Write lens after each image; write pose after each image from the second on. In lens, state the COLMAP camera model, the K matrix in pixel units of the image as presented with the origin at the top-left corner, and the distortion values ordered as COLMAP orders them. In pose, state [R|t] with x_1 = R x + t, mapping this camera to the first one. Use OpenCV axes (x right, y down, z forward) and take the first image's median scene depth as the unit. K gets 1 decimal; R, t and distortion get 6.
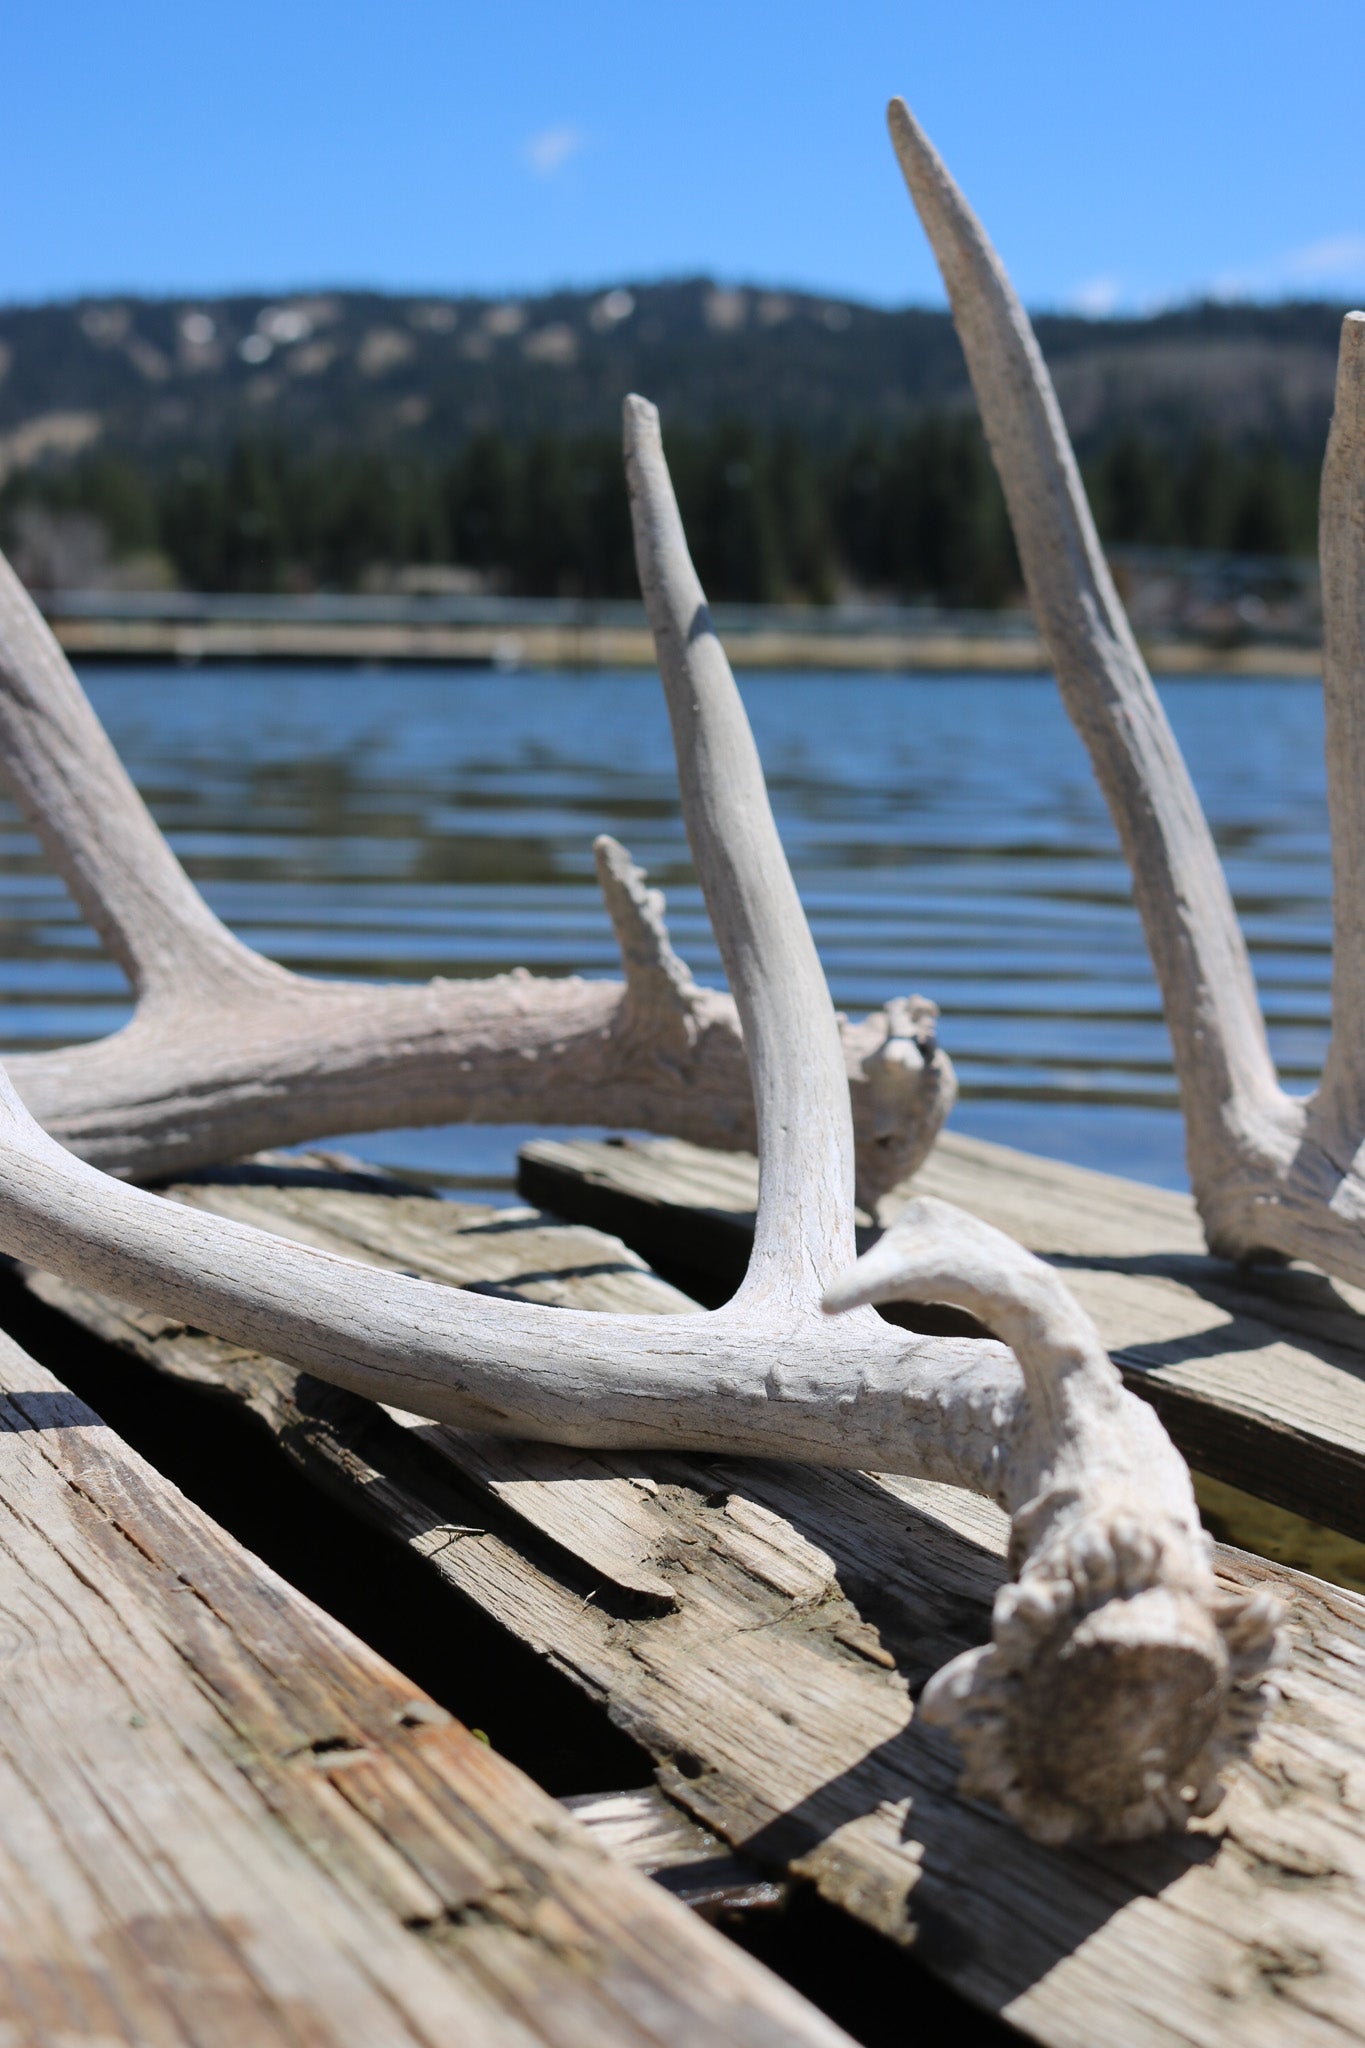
lens RADIAL K [[2899.0, 0, 682.5], [0, 2899.0, 1024.0], [0, 0, 1]] dist [-0.107244, 0.053181]
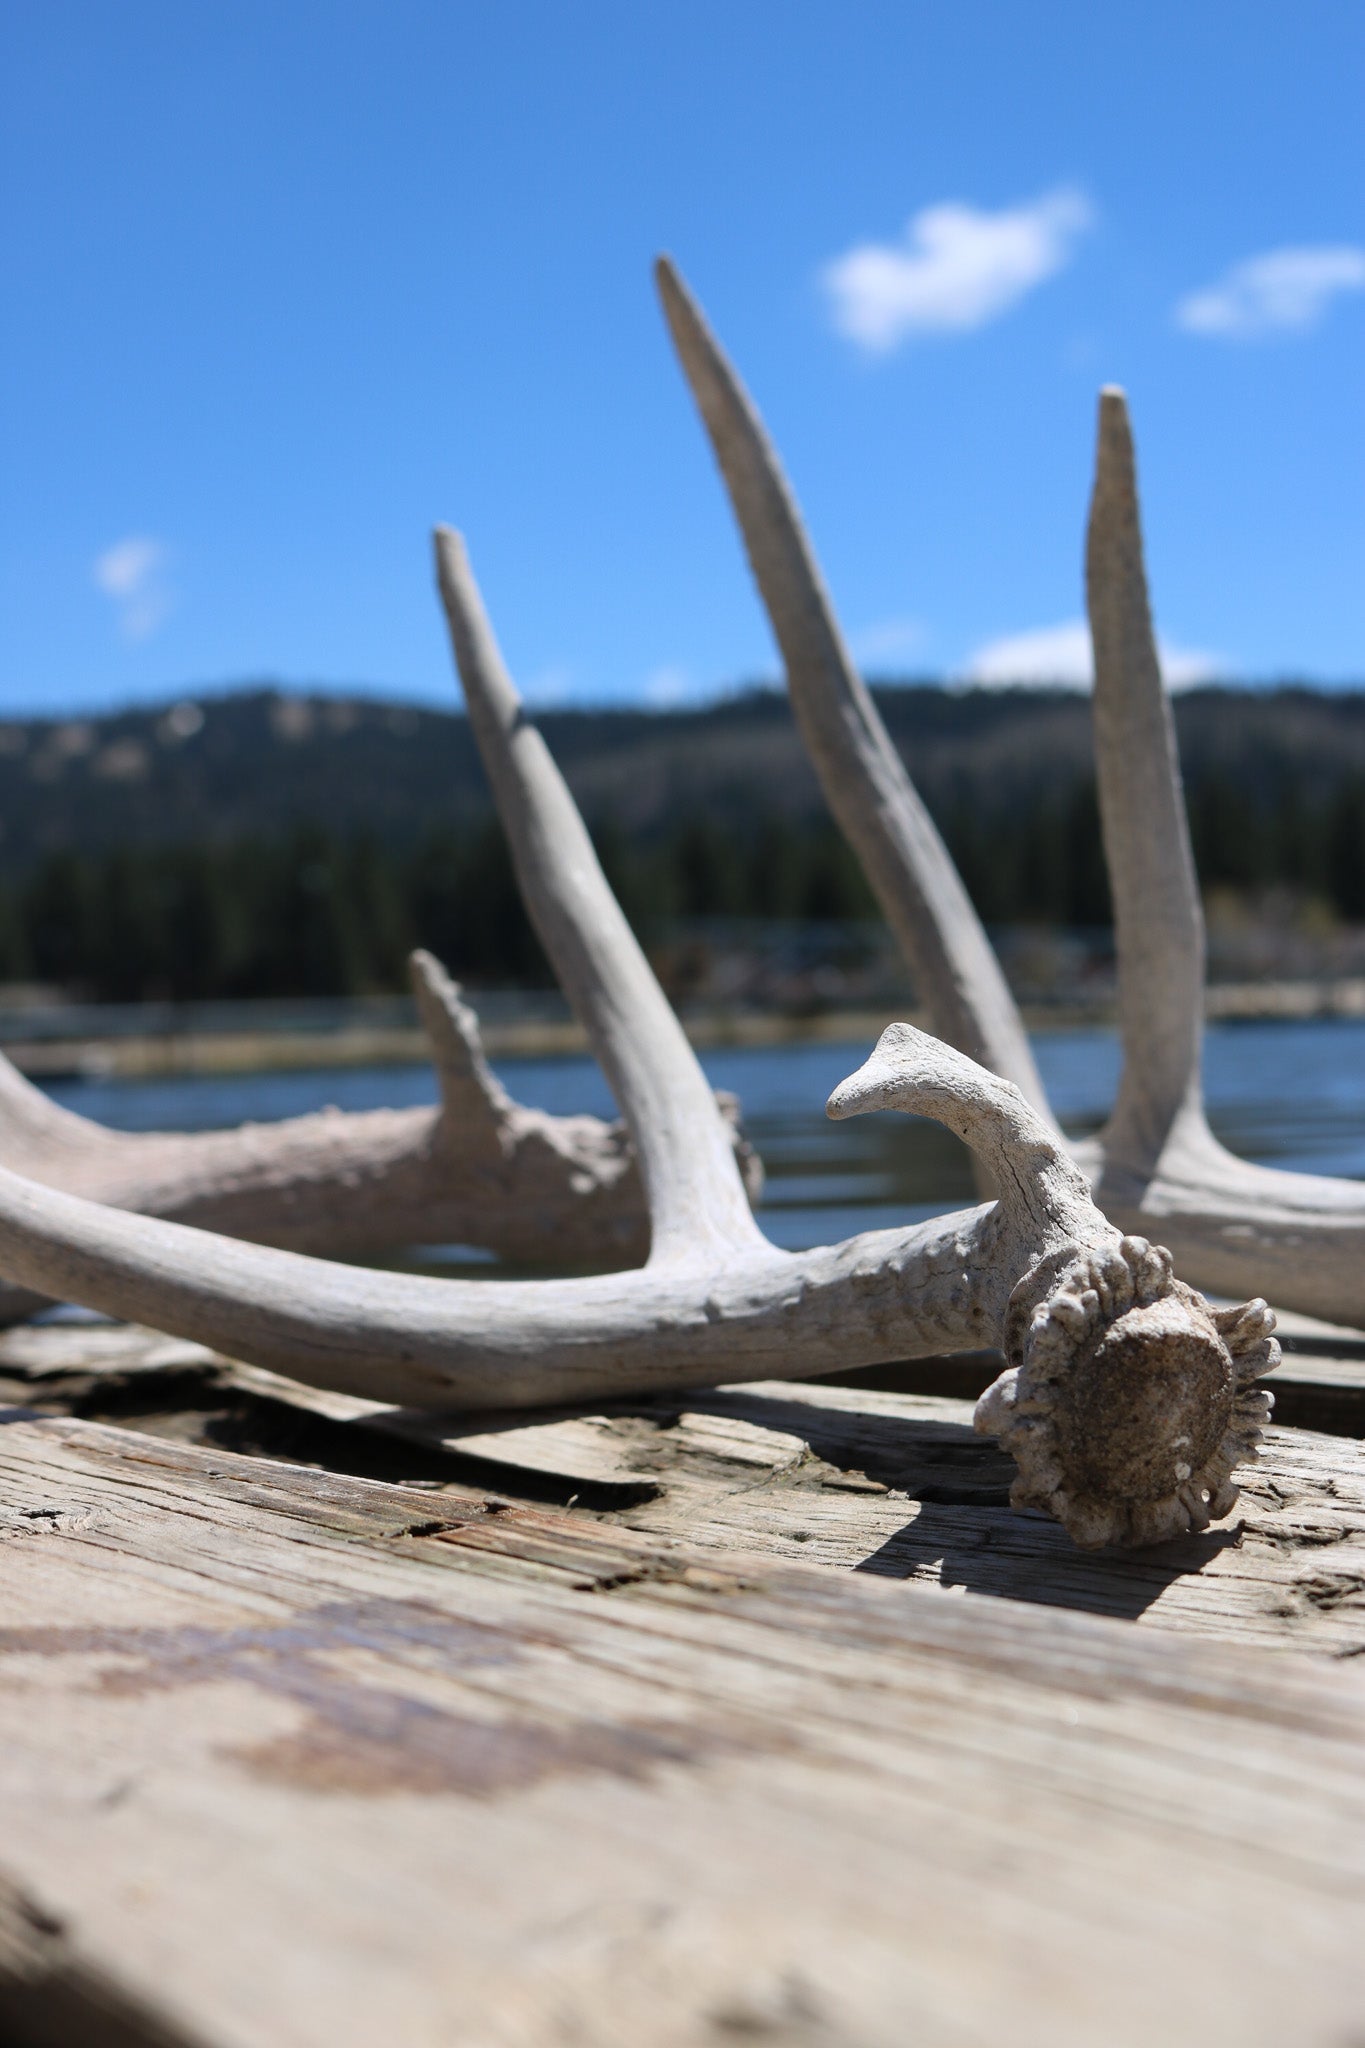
lens RADIAL K [[2899.0, 0, 682.5], [0, 2899.0, 1024.0], [0, 0, 1]] dist [-0.107244, 0.053181]
pose [[0.987582, -0.059106, 0.145564, -0.145970], [0.078800, 0.987914, -0.133477, 0.181363], [-0.135916, 0.143290, 0.980303, -0.081677]]
